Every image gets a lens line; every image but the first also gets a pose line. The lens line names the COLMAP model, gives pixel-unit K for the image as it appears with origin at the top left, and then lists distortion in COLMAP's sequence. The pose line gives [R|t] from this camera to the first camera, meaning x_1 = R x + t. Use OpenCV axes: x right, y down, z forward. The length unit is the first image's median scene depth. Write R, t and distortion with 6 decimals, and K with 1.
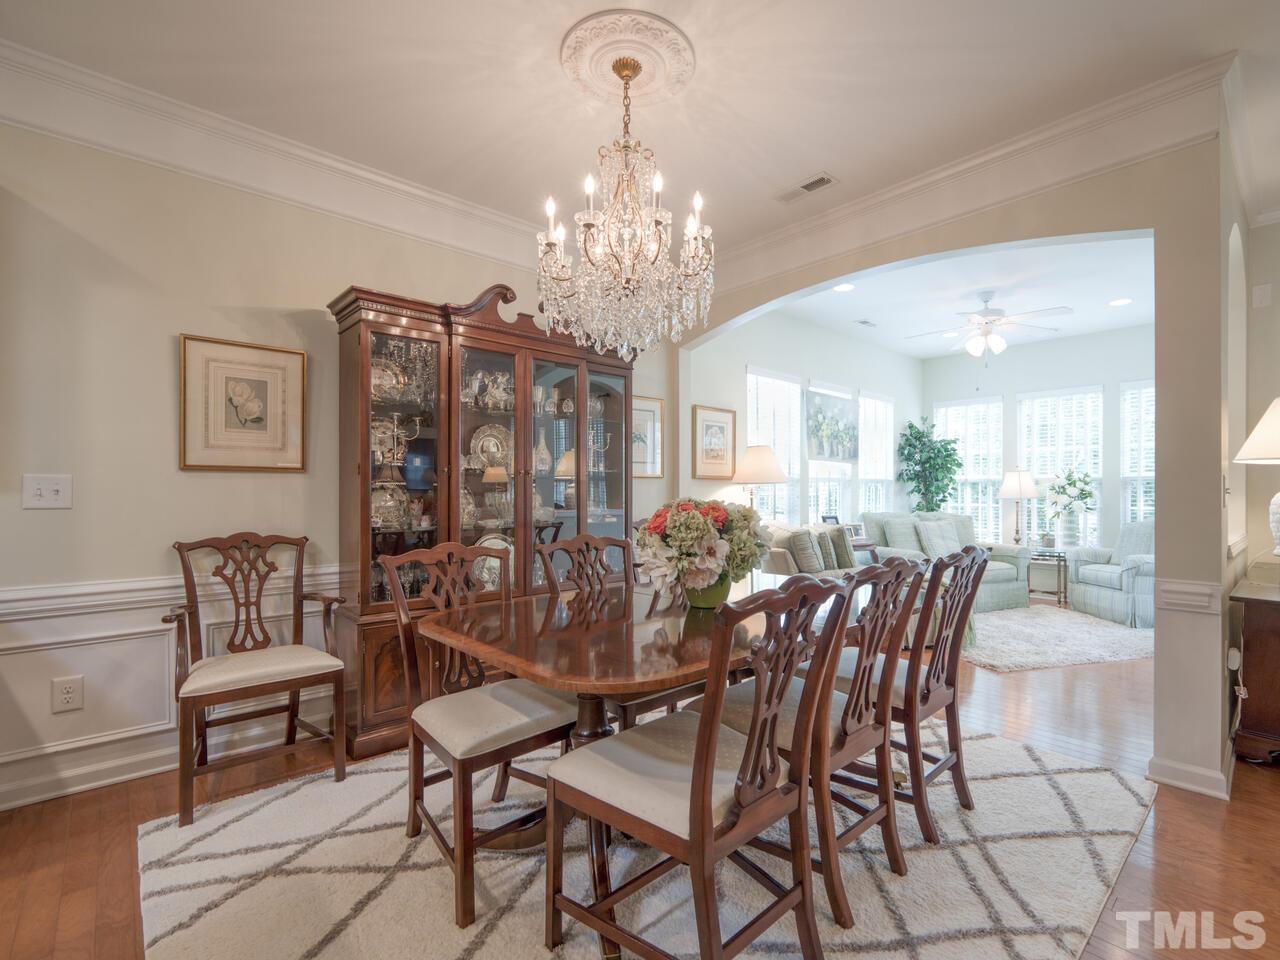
lens RADIAL K [[593.8, 0, 669.0], [0, 593.8, 495.2], [0, 0, 1]] dist [-0.008606, 0.002099]
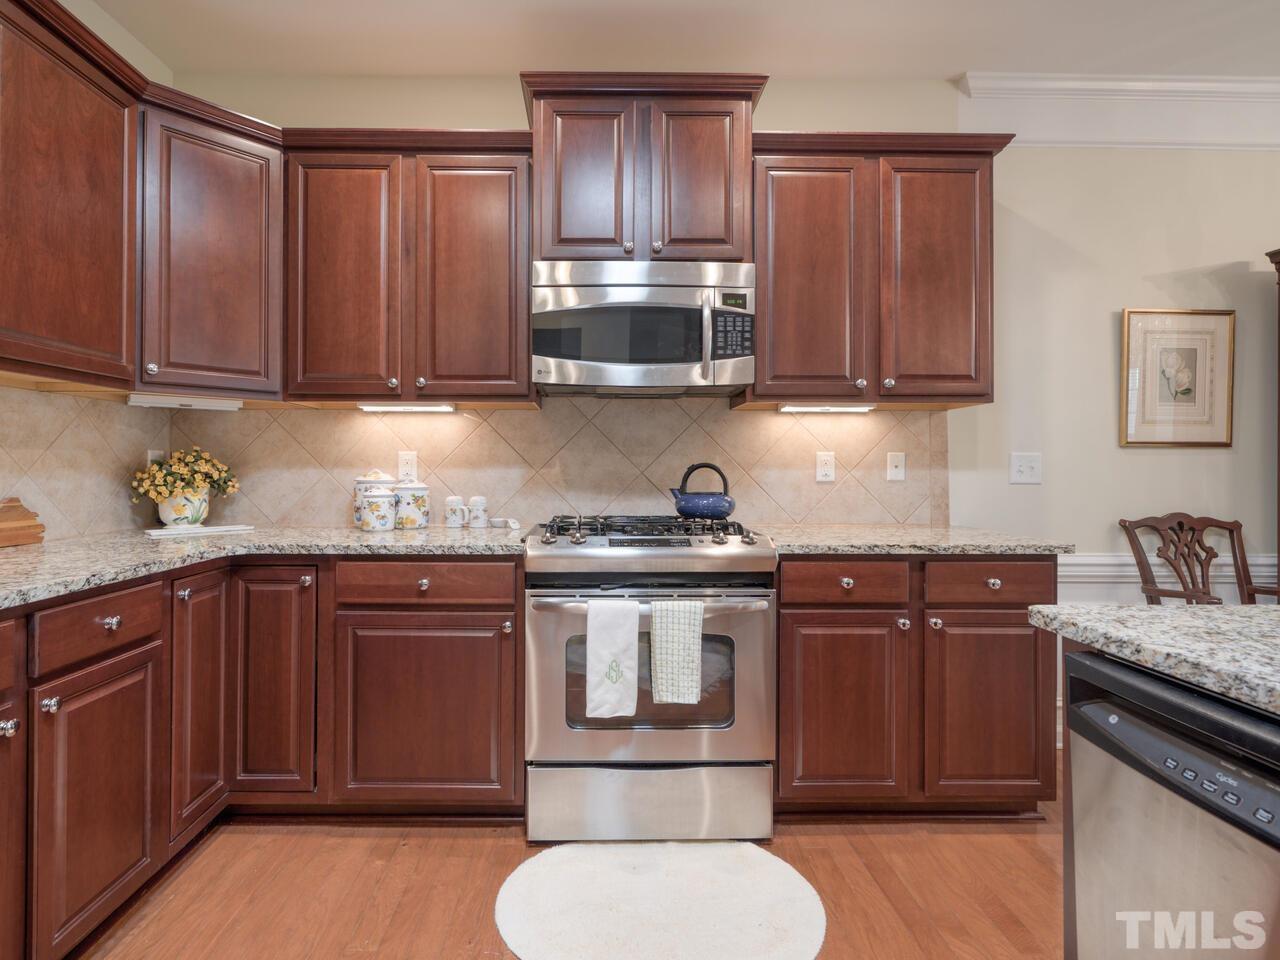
lens RADIAL K [[627.3, 0, 603.5], [0, 627.3, 465.9], [0, 0, 1]] dist [-0.009804, 0.003541]
pose [[0.730399, -0.000911, -0.683021, -0.313187], [-0.009380, 0.999891, -0.011364, 0.003647], [0.682957, 0.014707, 0.730311, -0.148496]]
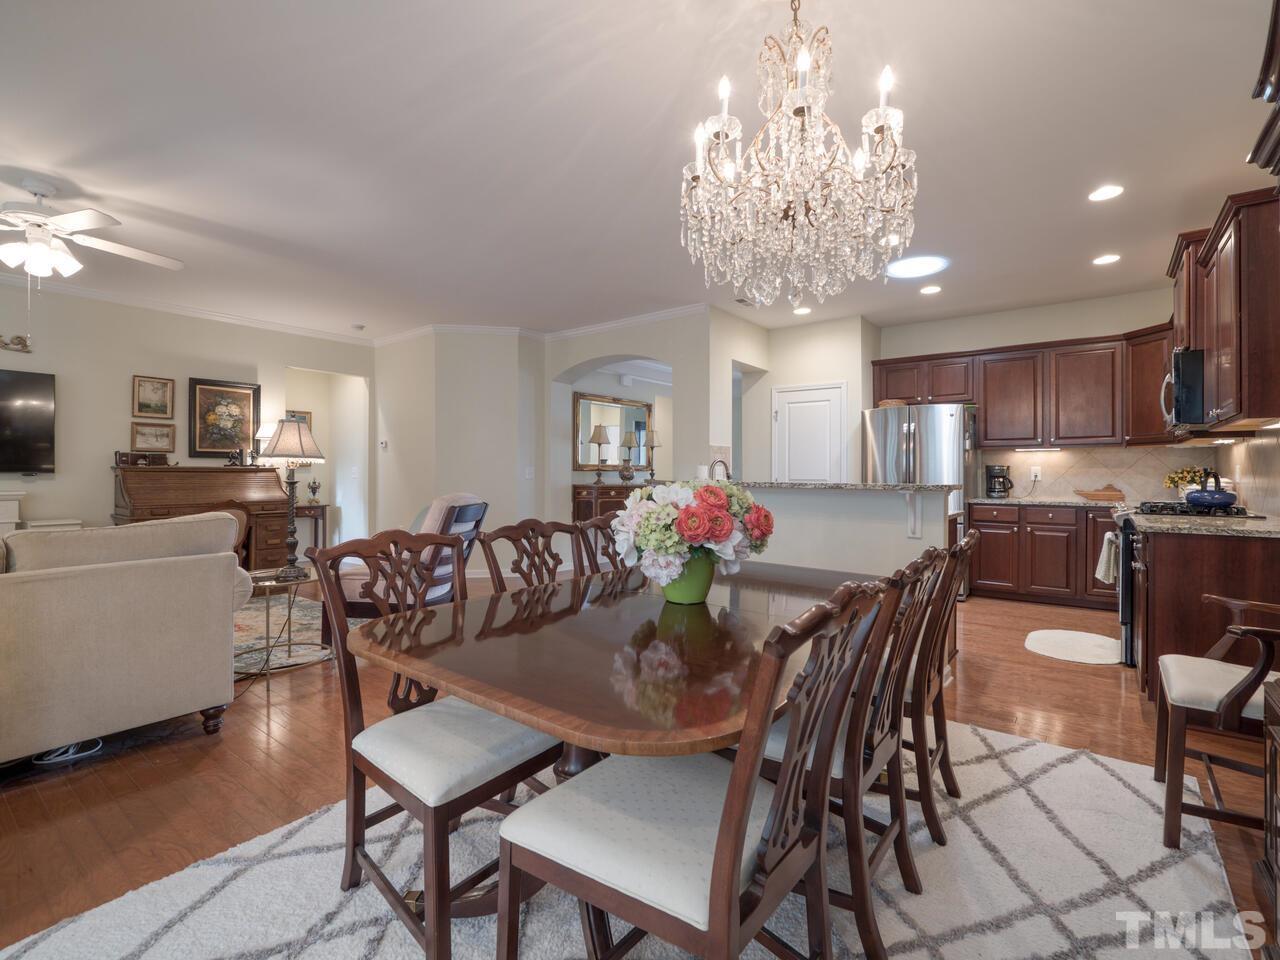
lens RADIAL K [[593.8, 0, 666.8], [0, 593.8, 474.1], [0, 0, 1]] dist [-0.008606, 0.002099]
pose [[-0.983130, -0.003797, -0.182870, 0.098261], [-0.005867, 0.999925, 0.010779, -0.003100], [0.182815, 0.011670, -0.983078, 0.655269]]
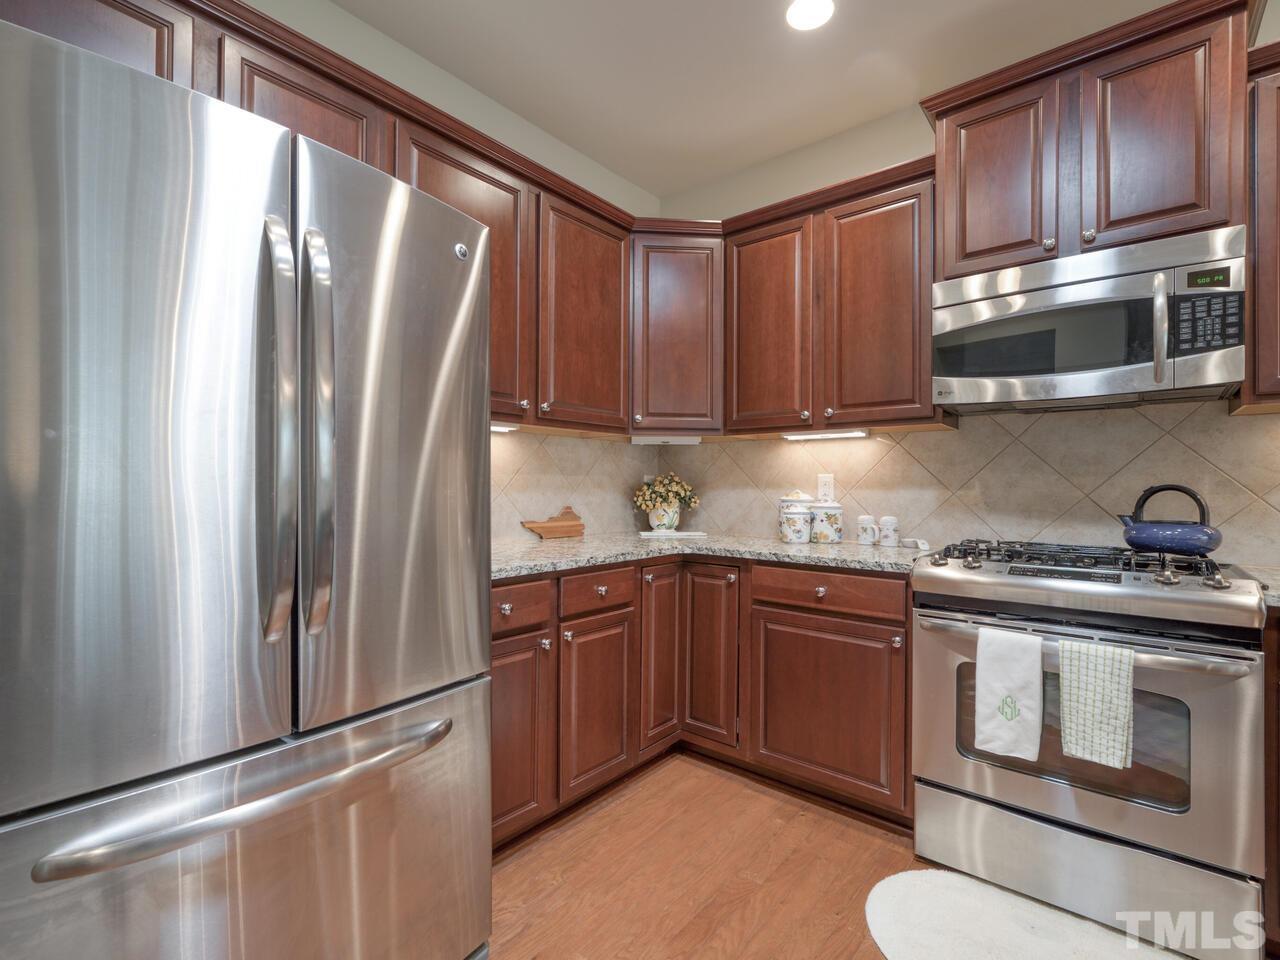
lens RADIAL K [[593.8, 0, 637.8], [0, 593.8, 485.2], [0, 0, 1]] dist [-0.008606, 0.002099]
pose [[0.113782, -0.001288, -0.993505, -0.268702], [-0.016780, 0.999854, -0.003218, 0.002556], [0.993364, 0.017037, 0.113744, -0.121015]]
